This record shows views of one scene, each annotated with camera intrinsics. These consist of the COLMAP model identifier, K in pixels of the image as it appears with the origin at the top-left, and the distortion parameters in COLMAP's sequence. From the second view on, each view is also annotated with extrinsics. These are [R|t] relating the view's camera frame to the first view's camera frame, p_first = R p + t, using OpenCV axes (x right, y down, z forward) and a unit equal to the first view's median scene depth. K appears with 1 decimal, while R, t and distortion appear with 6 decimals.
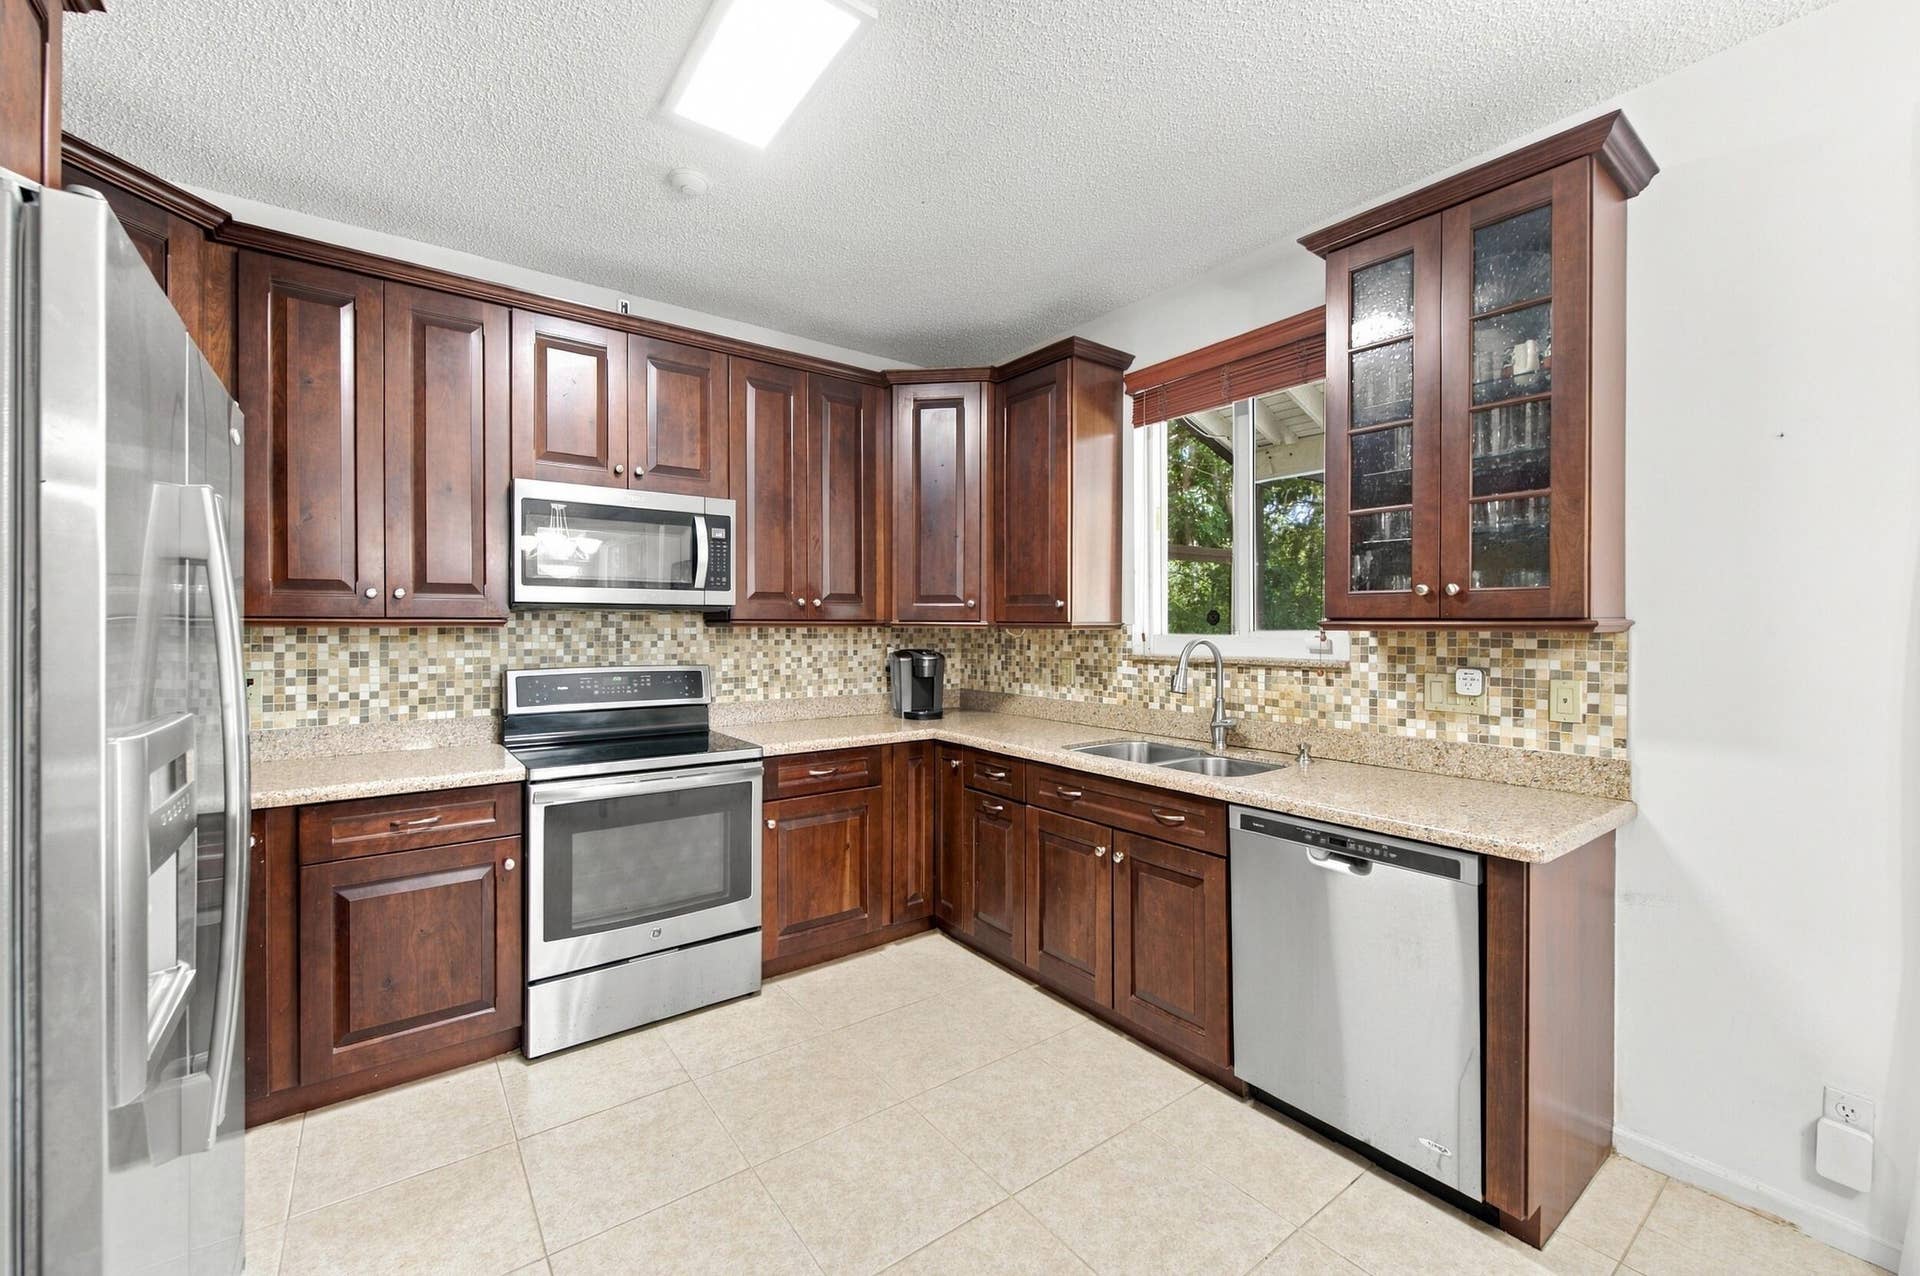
lens RADIAL K [[761.5, 0, 956.6], [0, 761.5, 632.1], [0, 0, 1]] dist [0.000930, -0.000193]
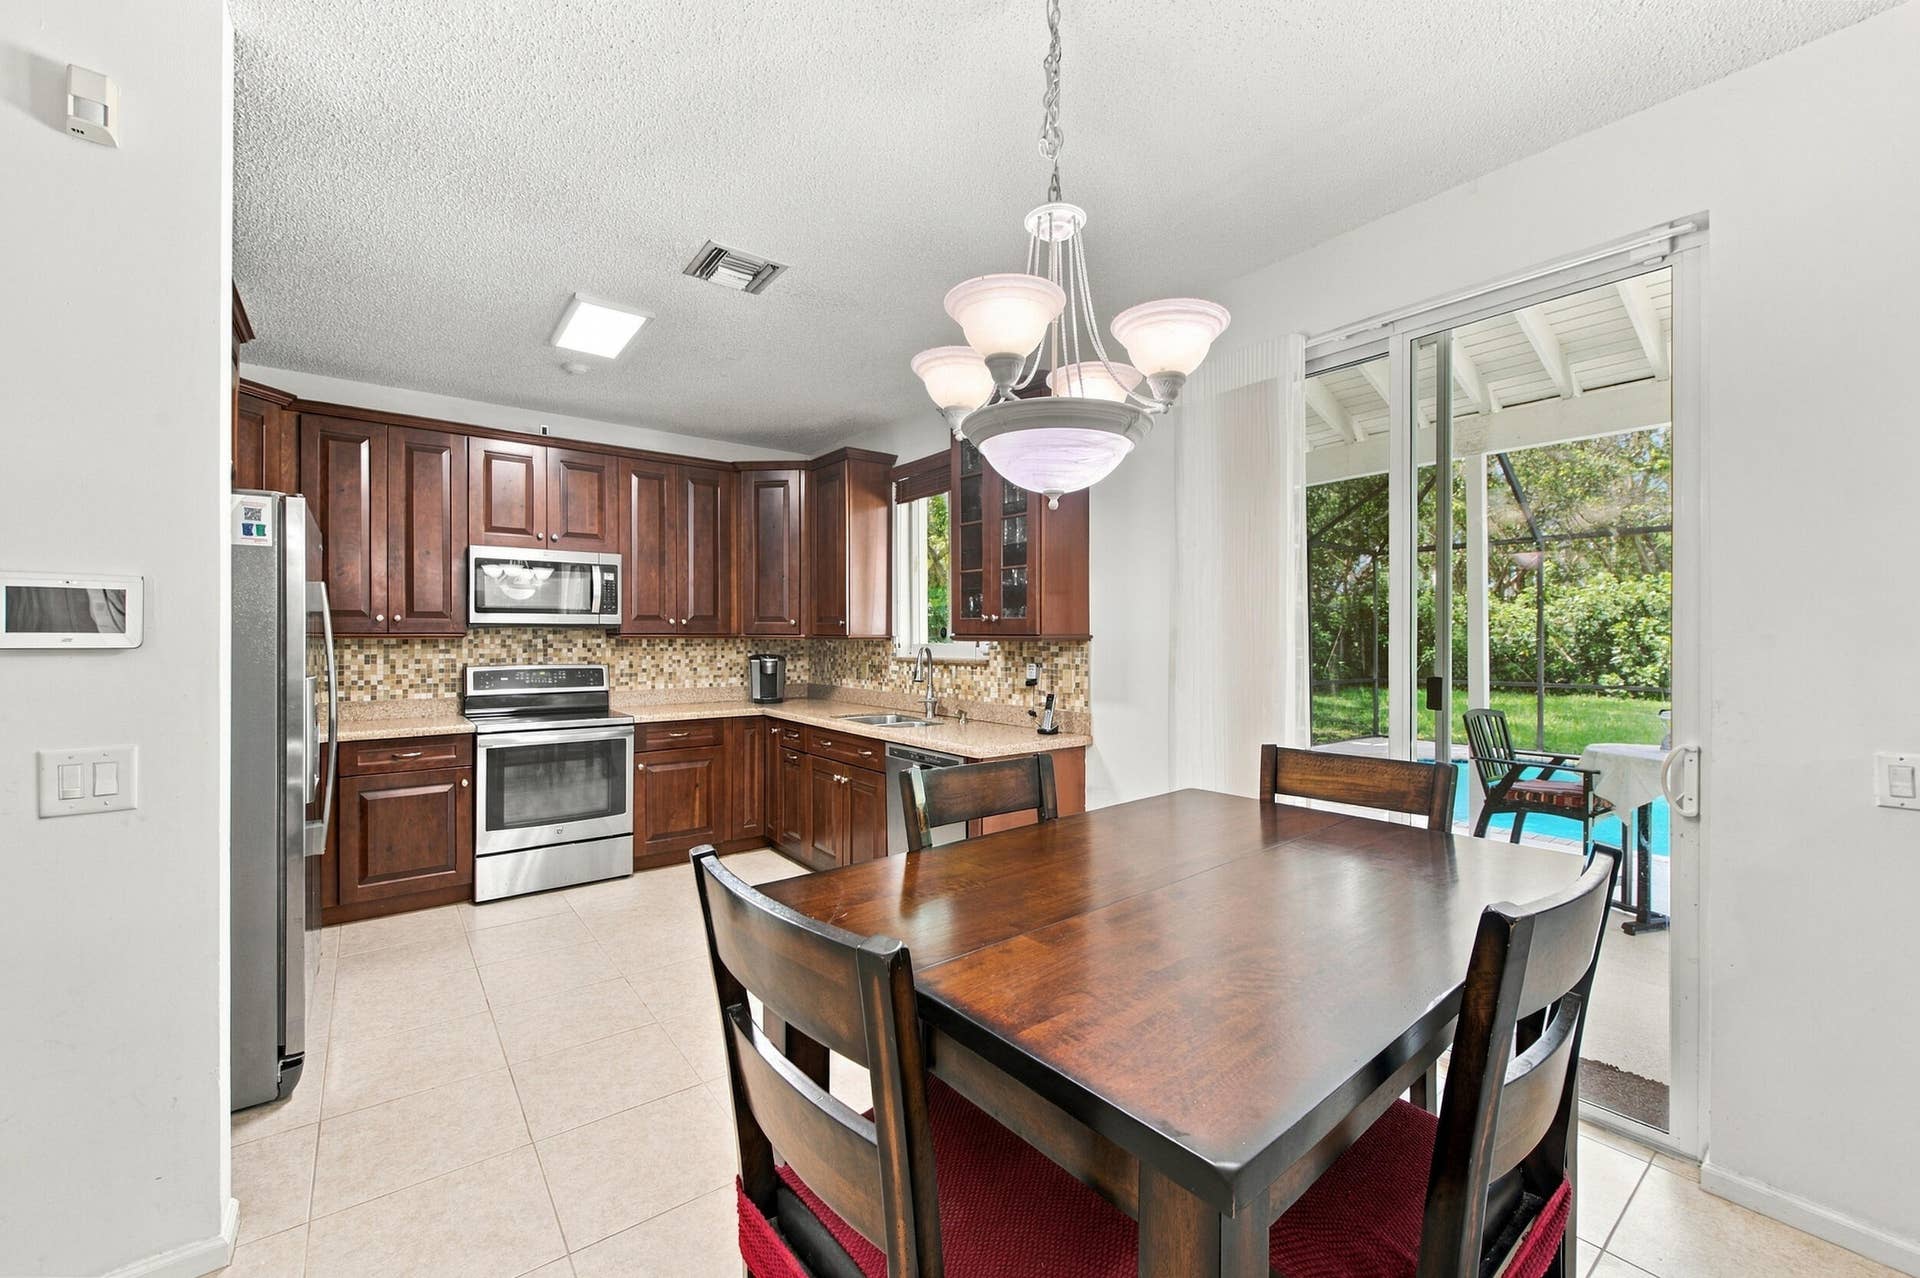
lens RADIAL K [[761.5, 0, 963.4], [0, 761.5, 640.2], [0, 0, 1]] dist [0.000930, -0.000193]
pose [[0.999862, -0.000369, 0.016584, 0.386358], [0.000409, 0.999997, -0.002374, 0.000144], [-0.016583, 0.002380, 0.999860, -0.553352]]
